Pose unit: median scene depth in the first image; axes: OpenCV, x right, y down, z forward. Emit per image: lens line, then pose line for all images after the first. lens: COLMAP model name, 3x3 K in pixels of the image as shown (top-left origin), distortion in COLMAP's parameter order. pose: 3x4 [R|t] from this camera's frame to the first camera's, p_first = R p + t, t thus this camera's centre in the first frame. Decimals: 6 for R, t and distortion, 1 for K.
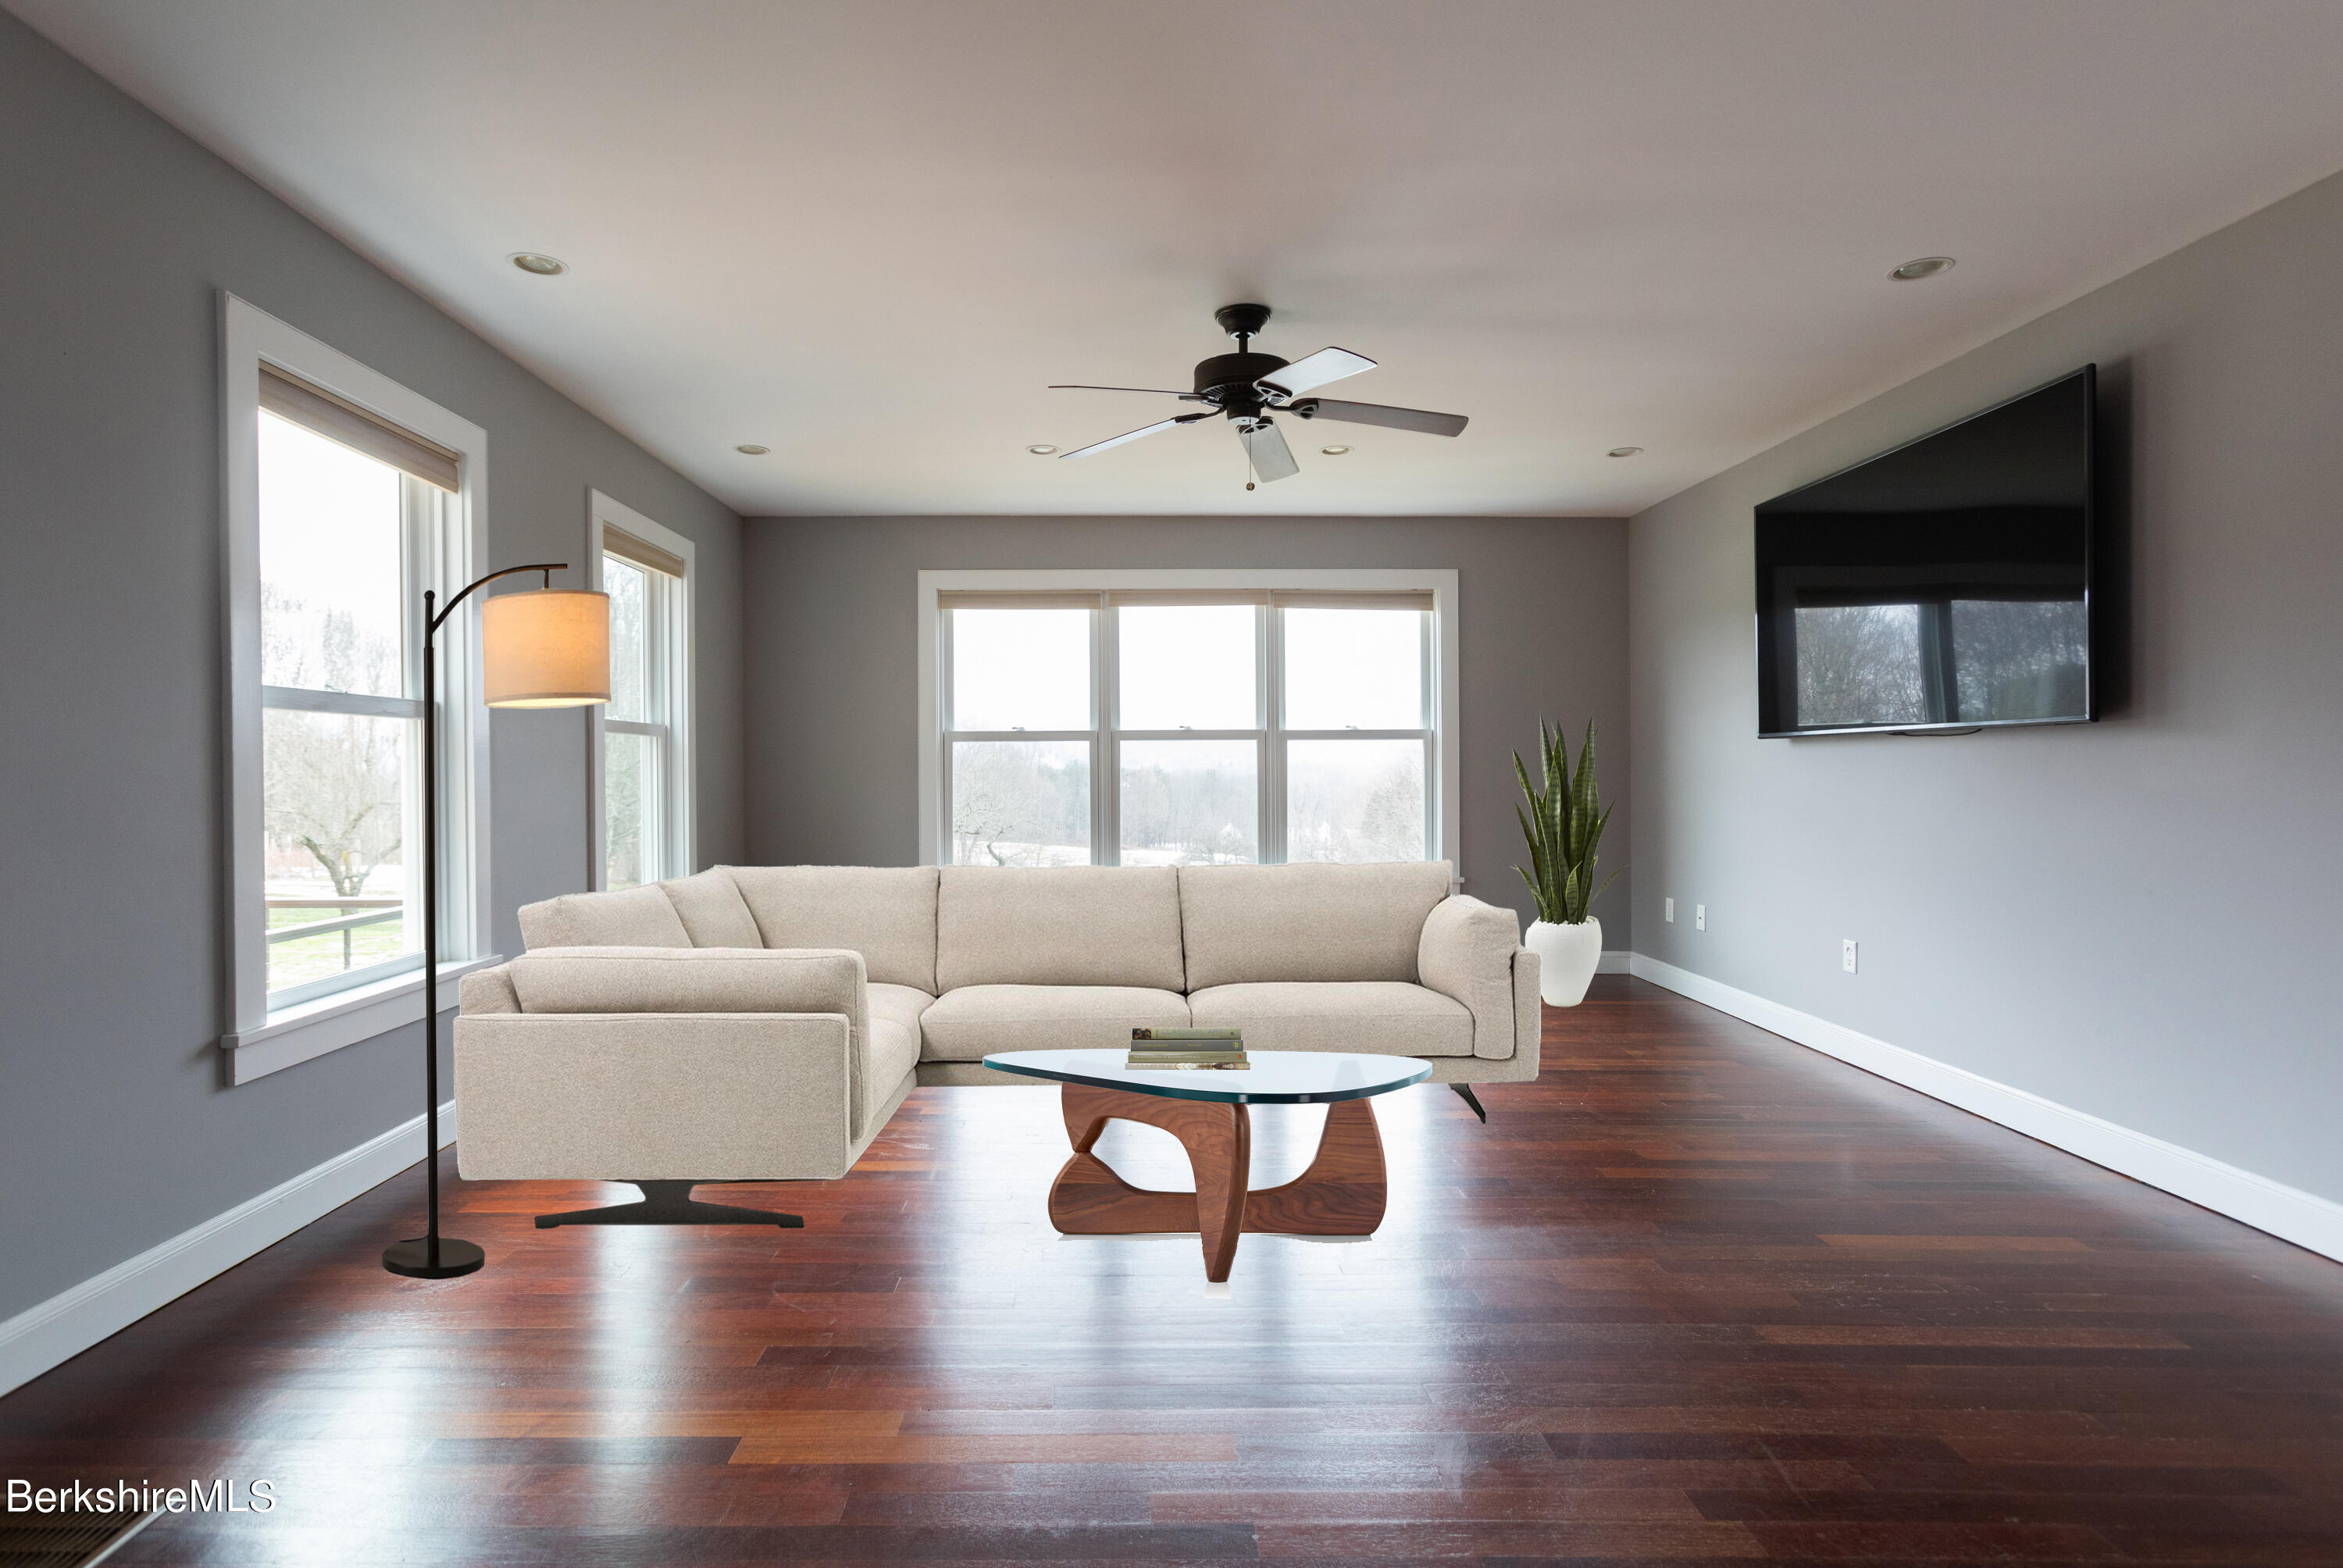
lens RADIAL K [[1163.7, 0, 1171.5], [0, 1163.7, 784.0], [0, 0, 1]] dist [-0.007858, 0.000024]
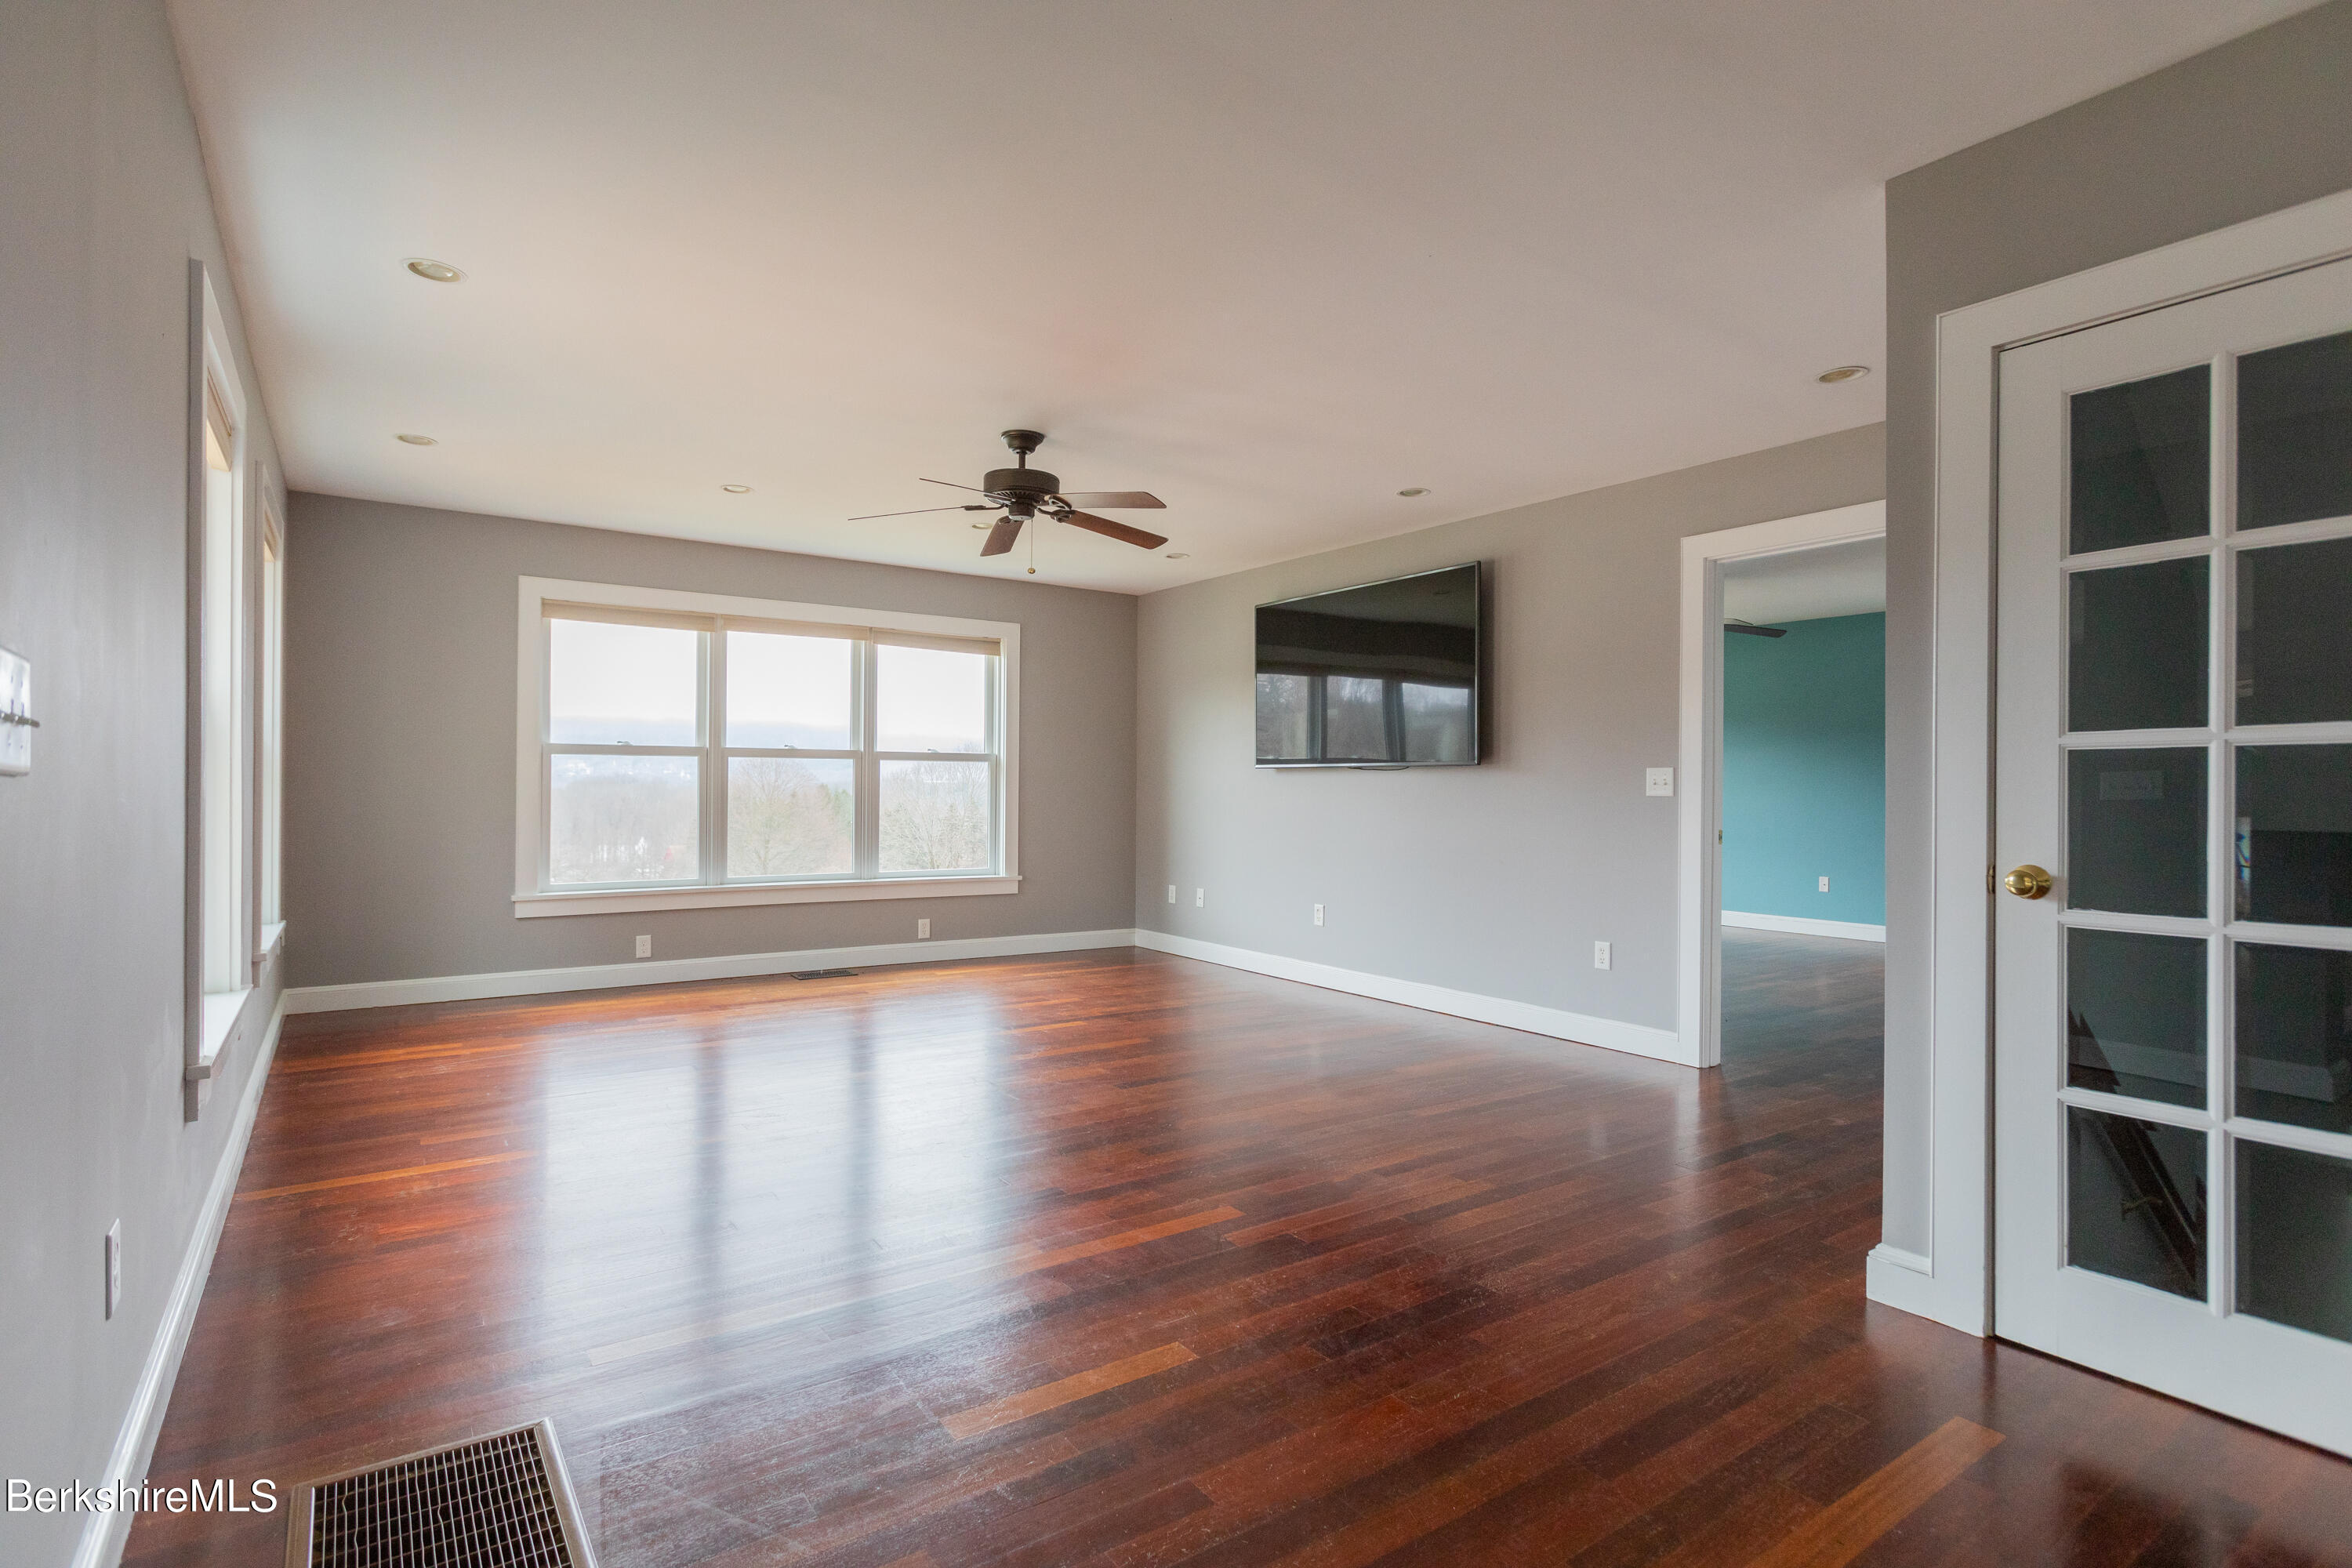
lens RADIAL K [[1163.8, 0, 1176.0], [0, 1163.8, 784.0], [0, 0, 1]] dist [0.000256, 0.000381]
pose [[0.821898, 0.011501, 0.569519, -0.316626], [-0.001272, 0.999831, -0.018356, 0.006156], [-0.569634, 0.014362, 0.821773, -0.100800]]
